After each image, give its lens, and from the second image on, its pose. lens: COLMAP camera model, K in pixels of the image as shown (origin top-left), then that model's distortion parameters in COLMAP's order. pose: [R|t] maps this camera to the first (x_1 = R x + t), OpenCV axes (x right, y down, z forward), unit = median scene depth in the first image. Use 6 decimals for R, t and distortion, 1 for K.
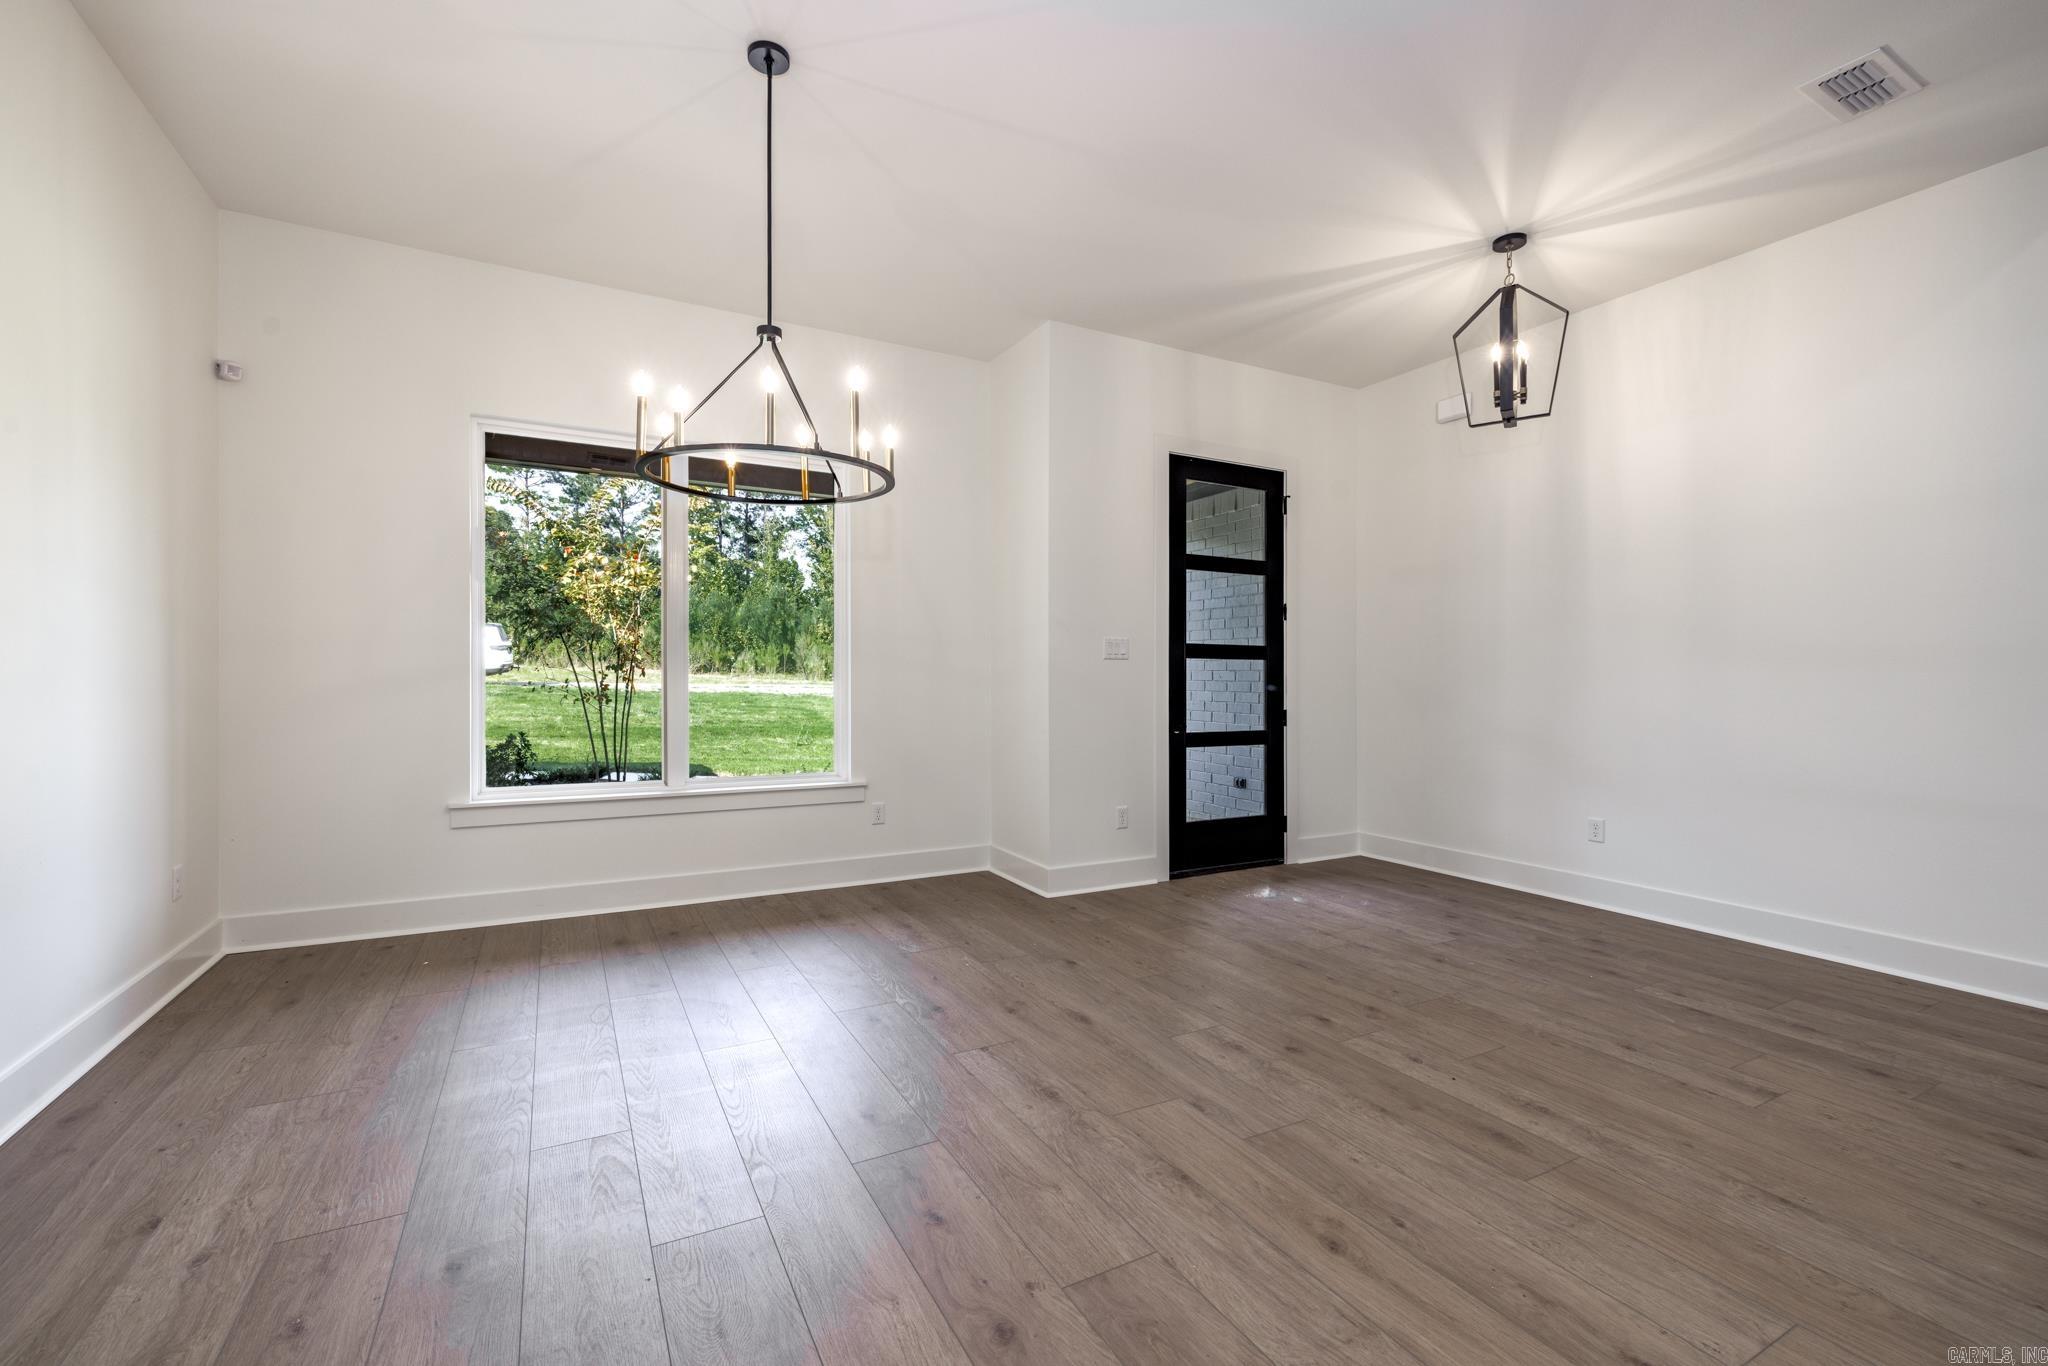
lens RADIAL K [[866.3, 0, 1019.0], [0, 866.3, 681.0], [0, 0, 1]] dist [0.000262, 0.000385]
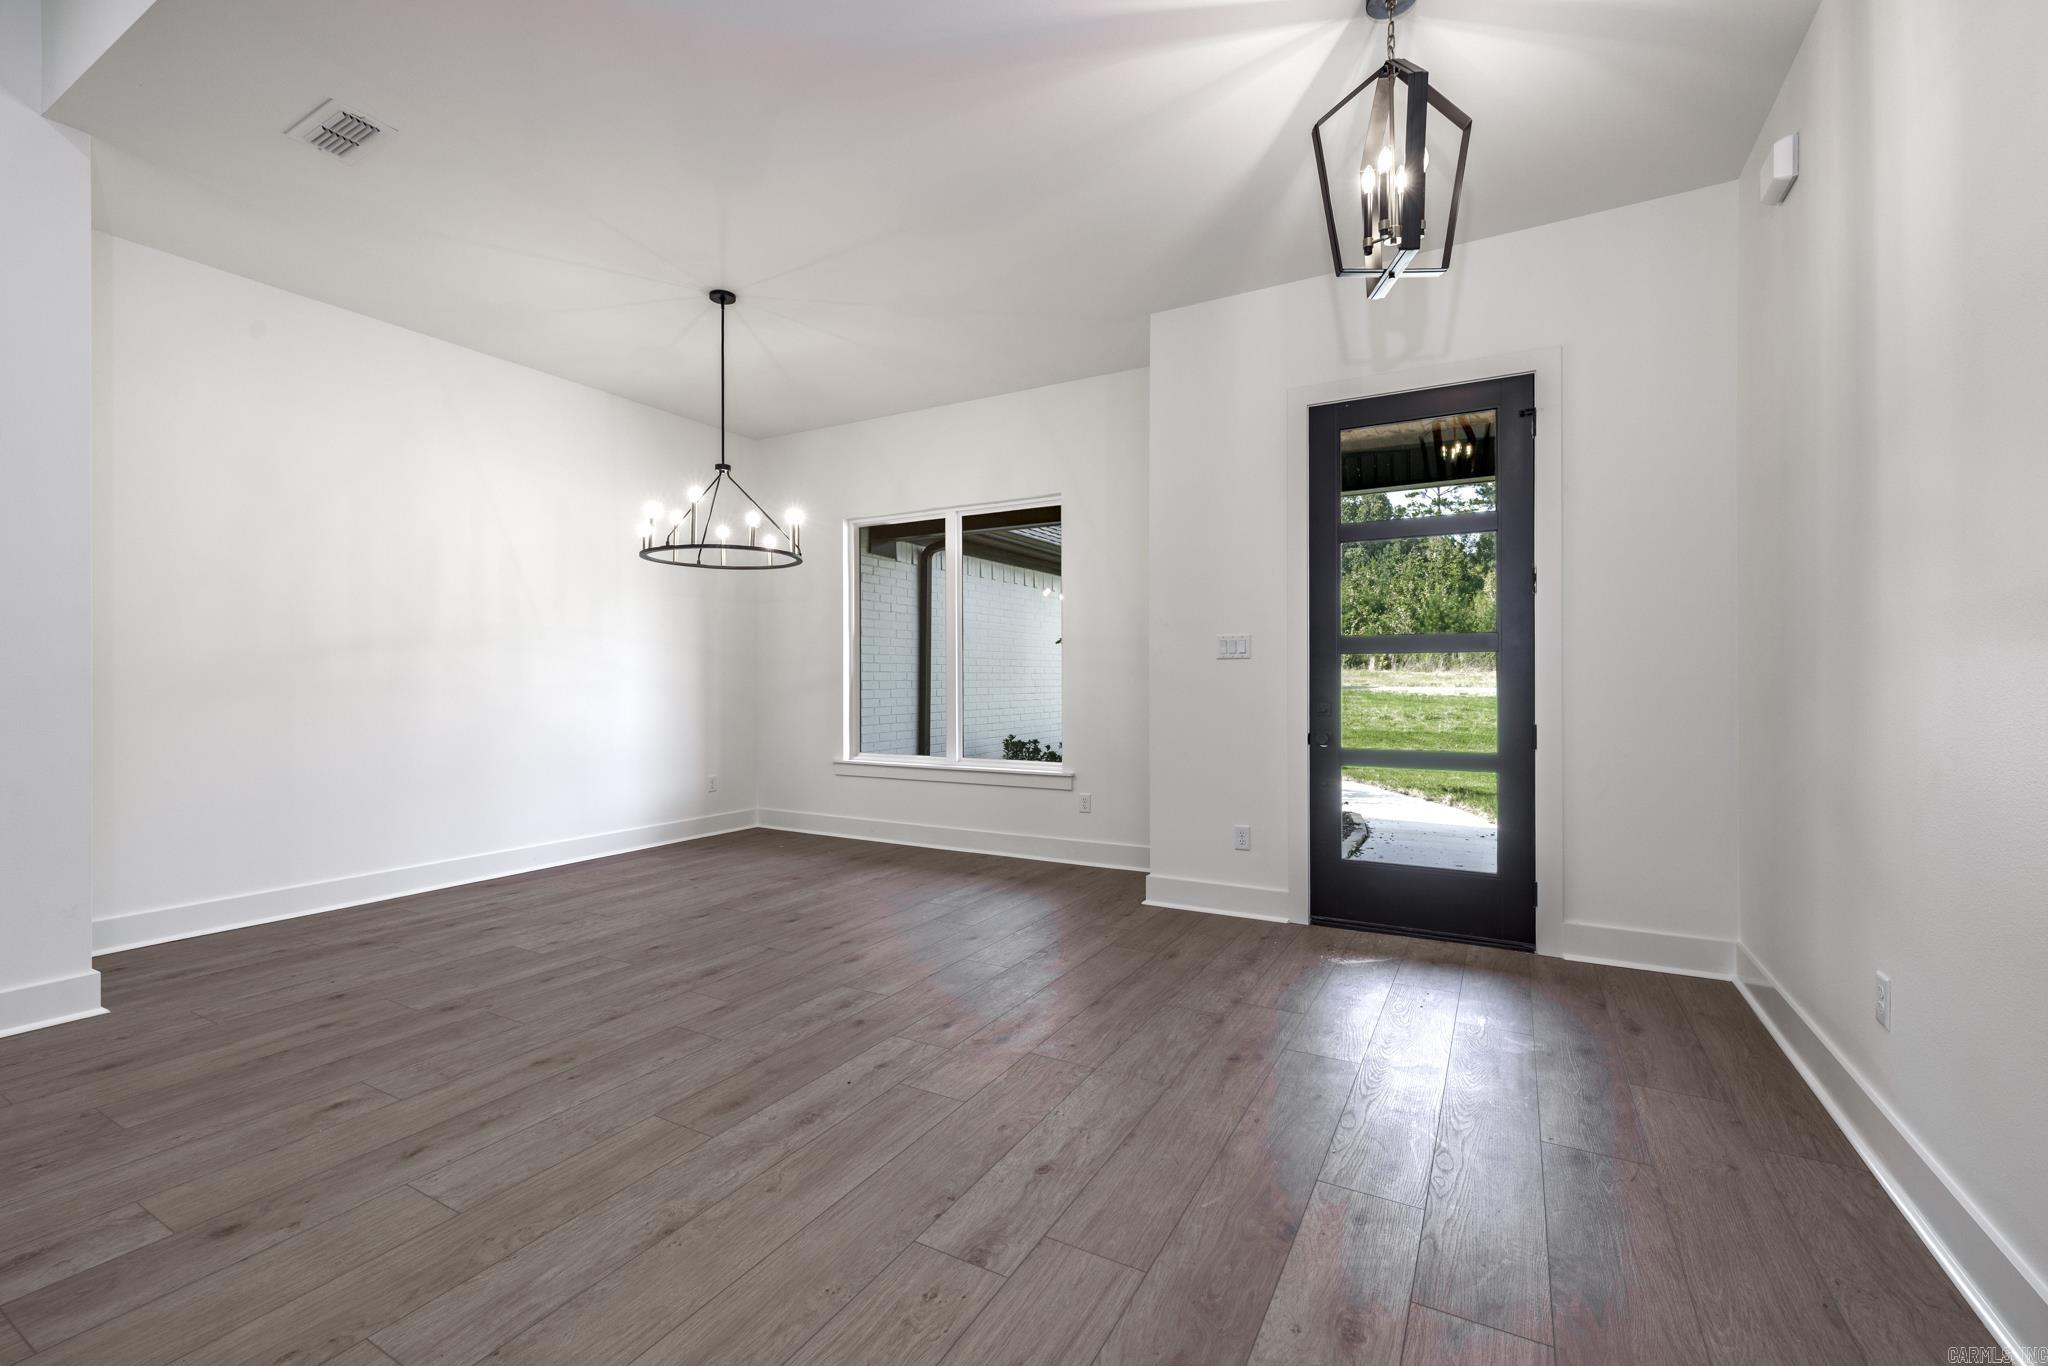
lens RADIAL K [[866.3, 0, 988.0], [0, 866.3, 693.8], [0, 0, 1]] dist [0.000262, 0.000385]
pose [[0.524507, 0.005634, -0.851388, 1.328293], [0.002887, 0.999961, 0.008396, 0.004396], [0.851401, -0.006862, 0.524470, 0.573218]]
